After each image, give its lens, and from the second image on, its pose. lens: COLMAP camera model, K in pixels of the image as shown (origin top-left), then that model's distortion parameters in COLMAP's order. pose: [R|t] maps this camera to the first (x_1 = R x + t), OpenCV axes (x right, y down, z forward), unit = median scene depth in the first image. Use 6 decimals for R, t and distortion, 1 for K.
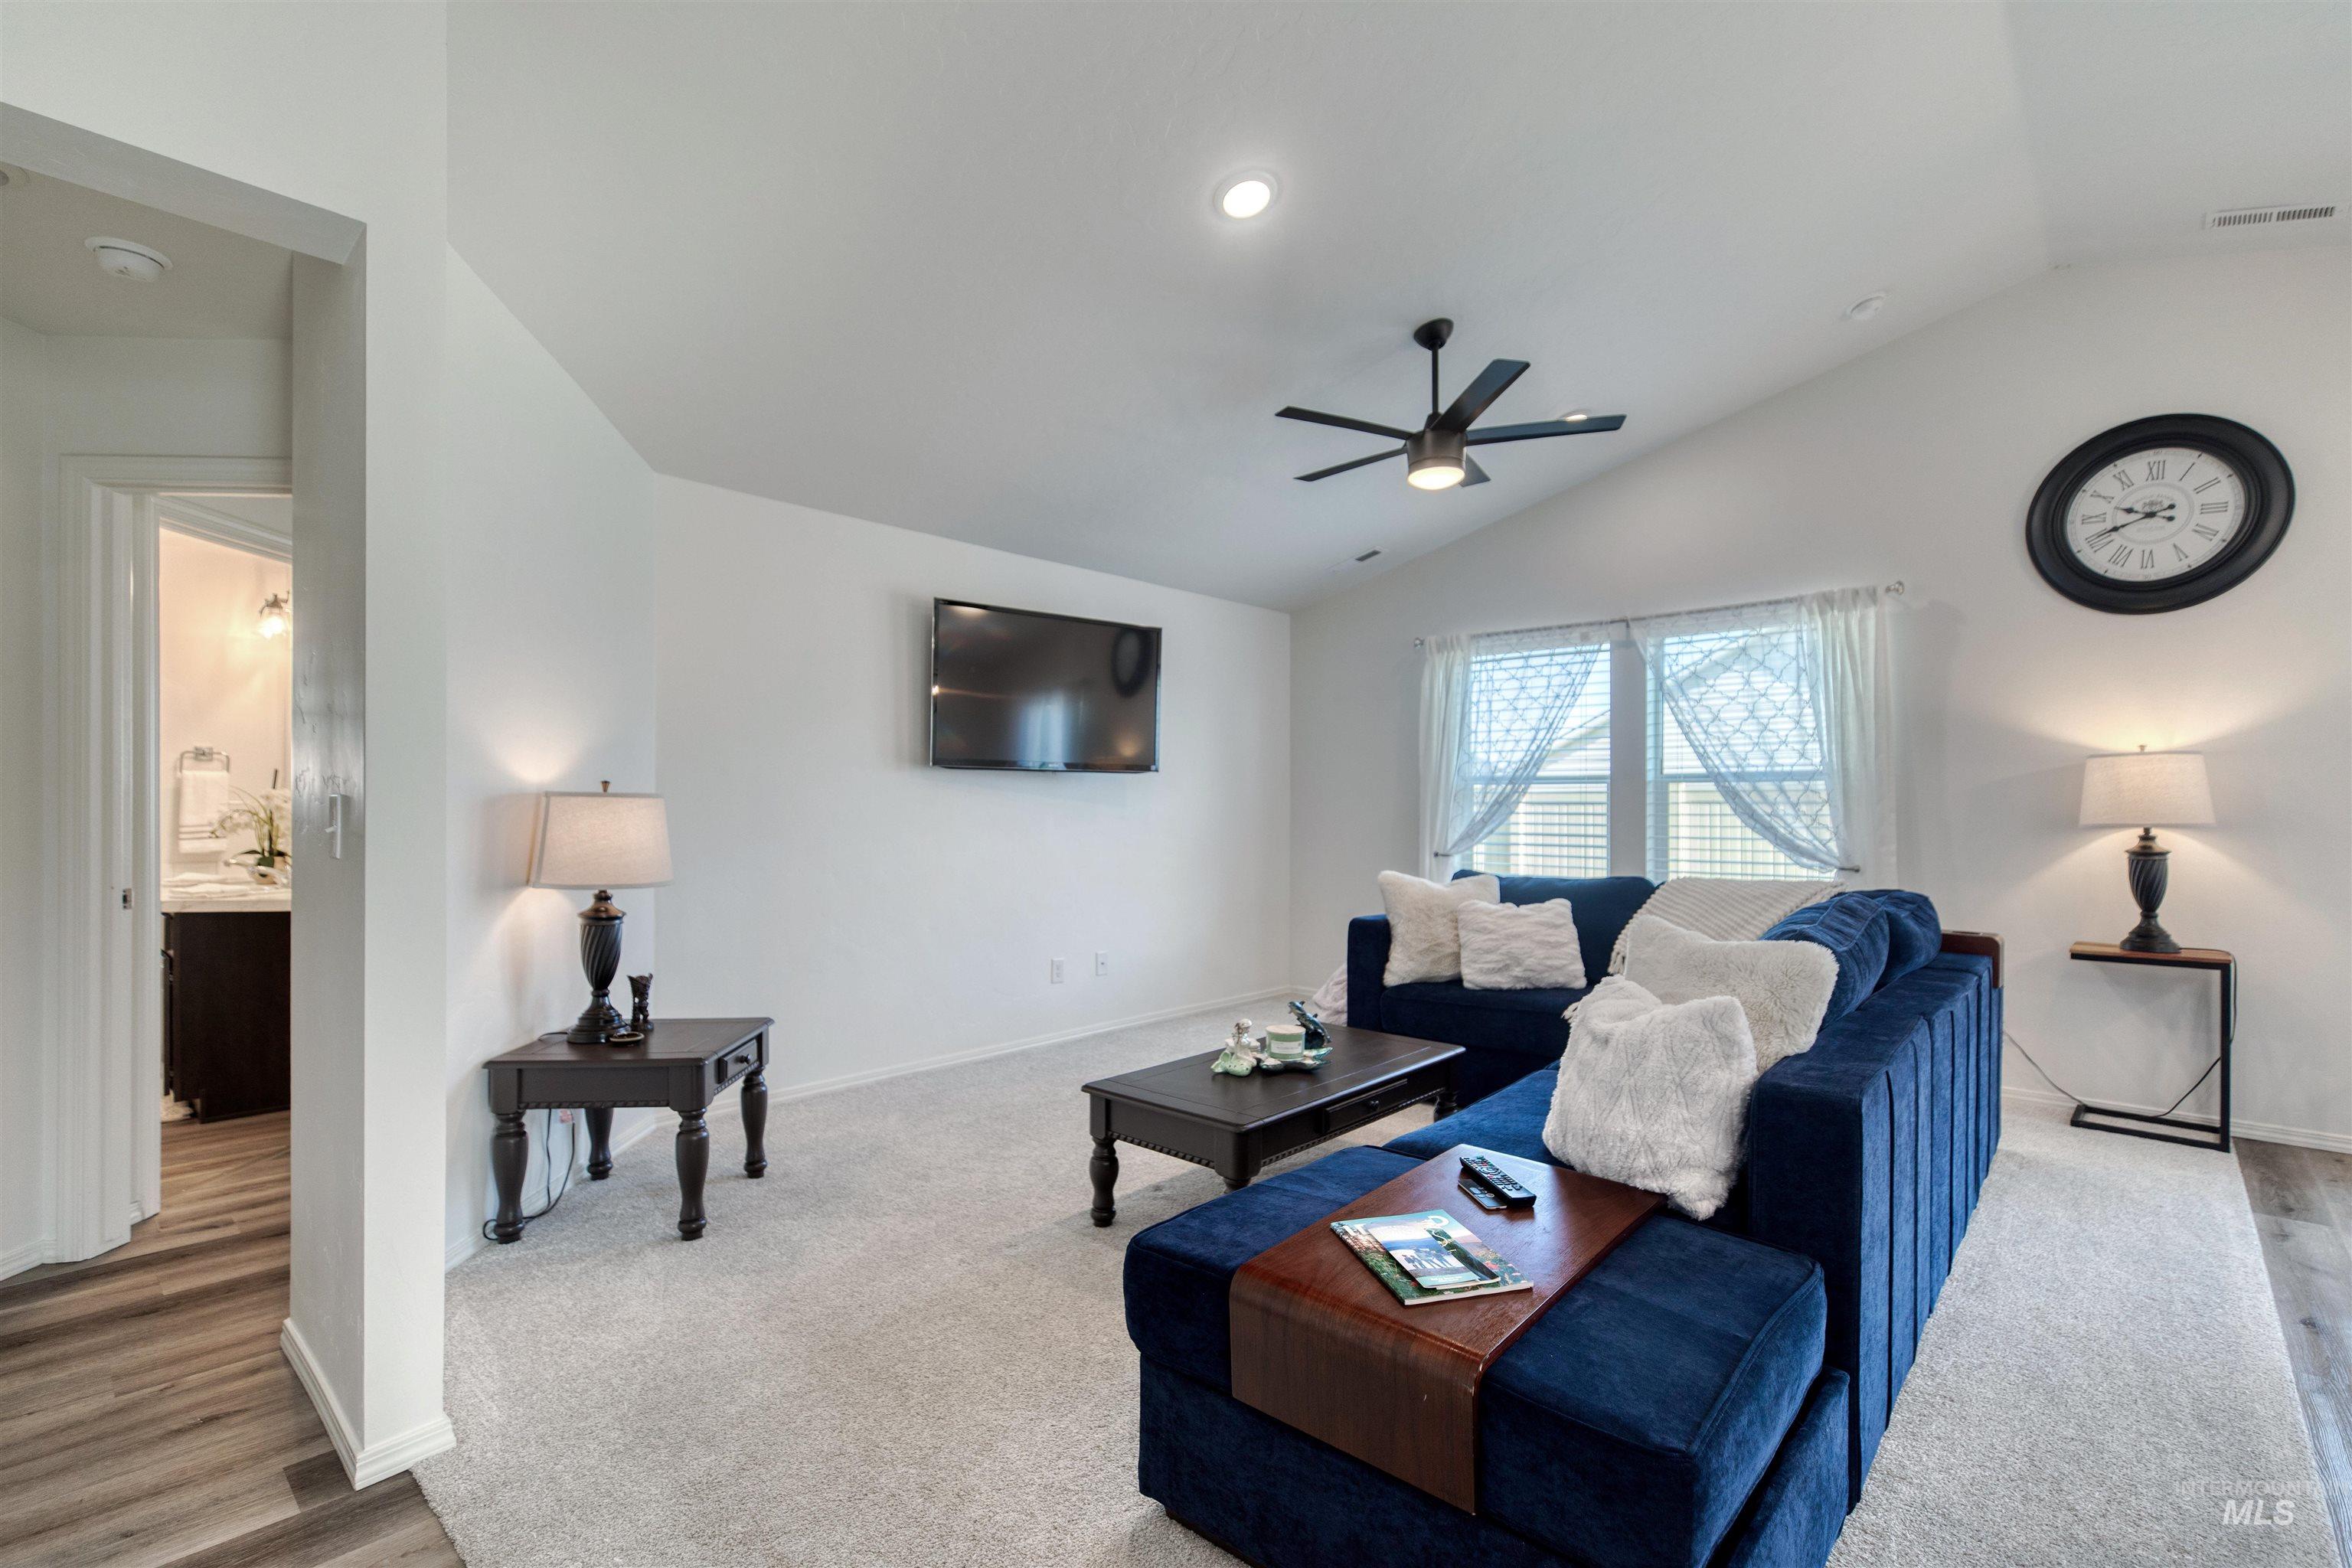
lens RADIAL K [[1053.2, 0, 1166.9], [0, 1053.2, 795.1], [0, 0, 1]] dist [-0.007623, 0.001579]
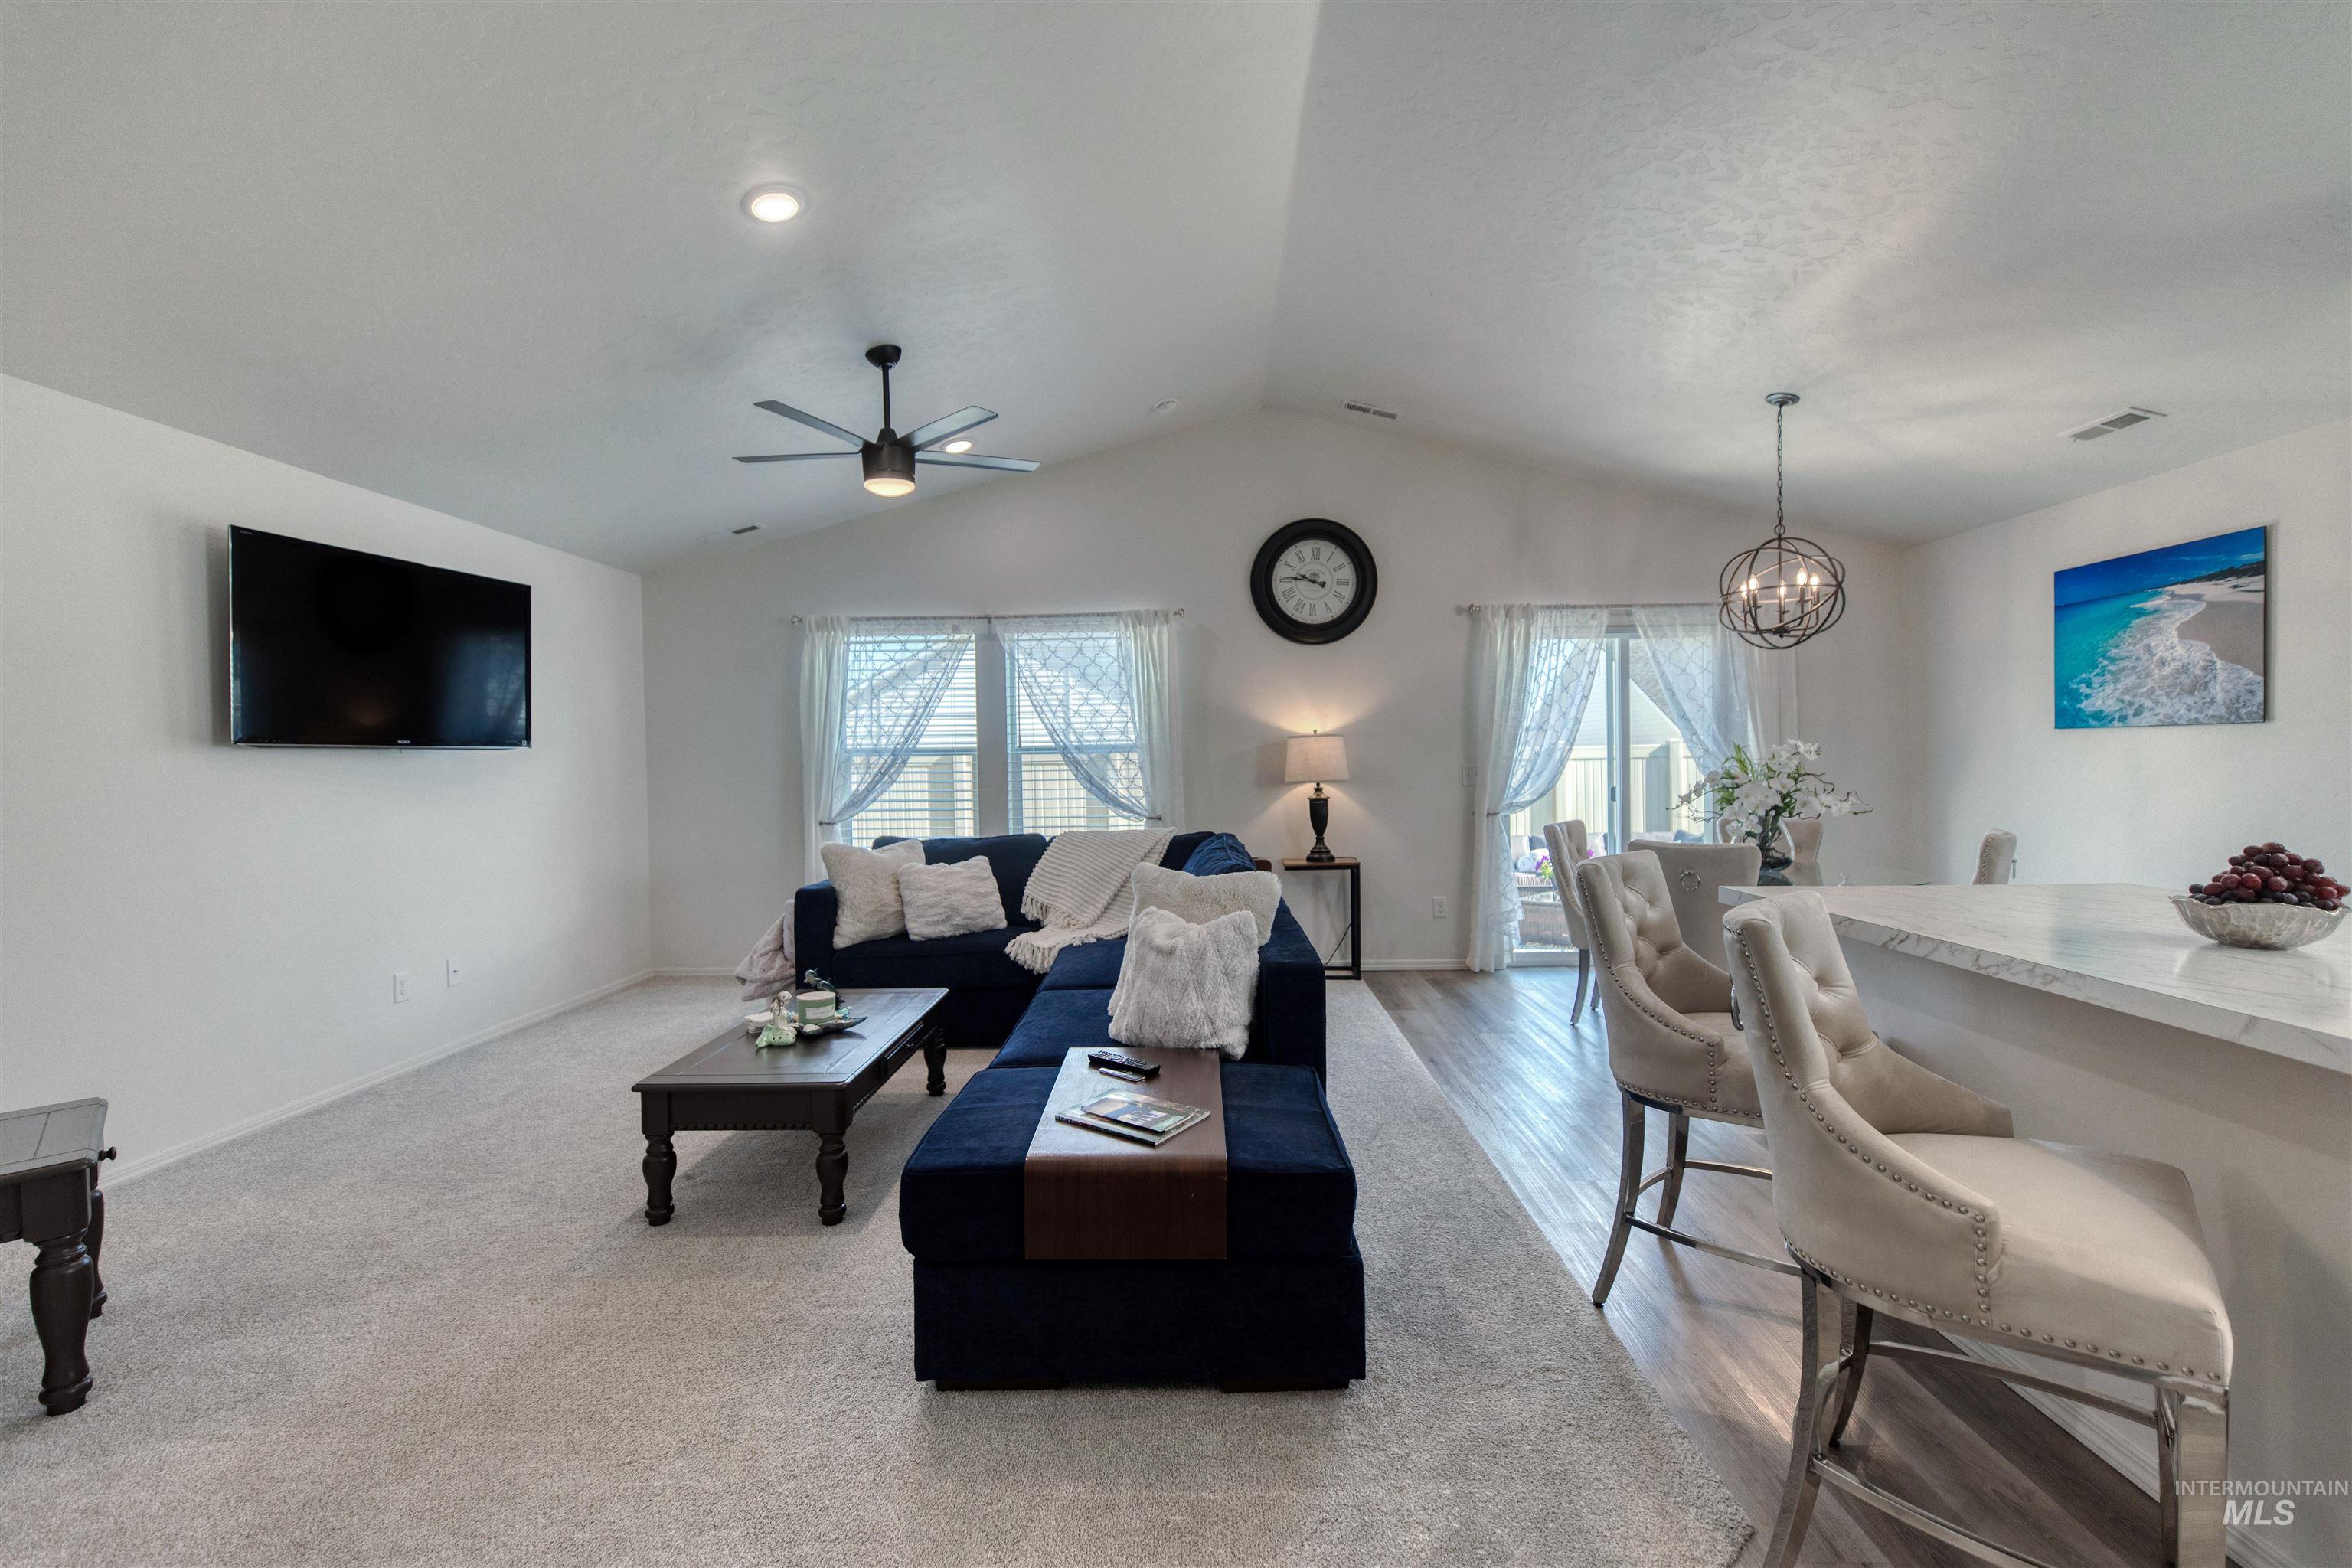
lens RADIAL K [[1053.2, 0, 1166.7], [0, 1053.2, 766.9], [0, 0, 1]] dist [-0.007623, 0.001579]
pose [[0.749680, -0.018923, 0.661530, -0.264415], [0.009570, 0.999797, 0.017754, -0.021793], [-0.661731, -0.006978, 0.749709, -0.031998]]
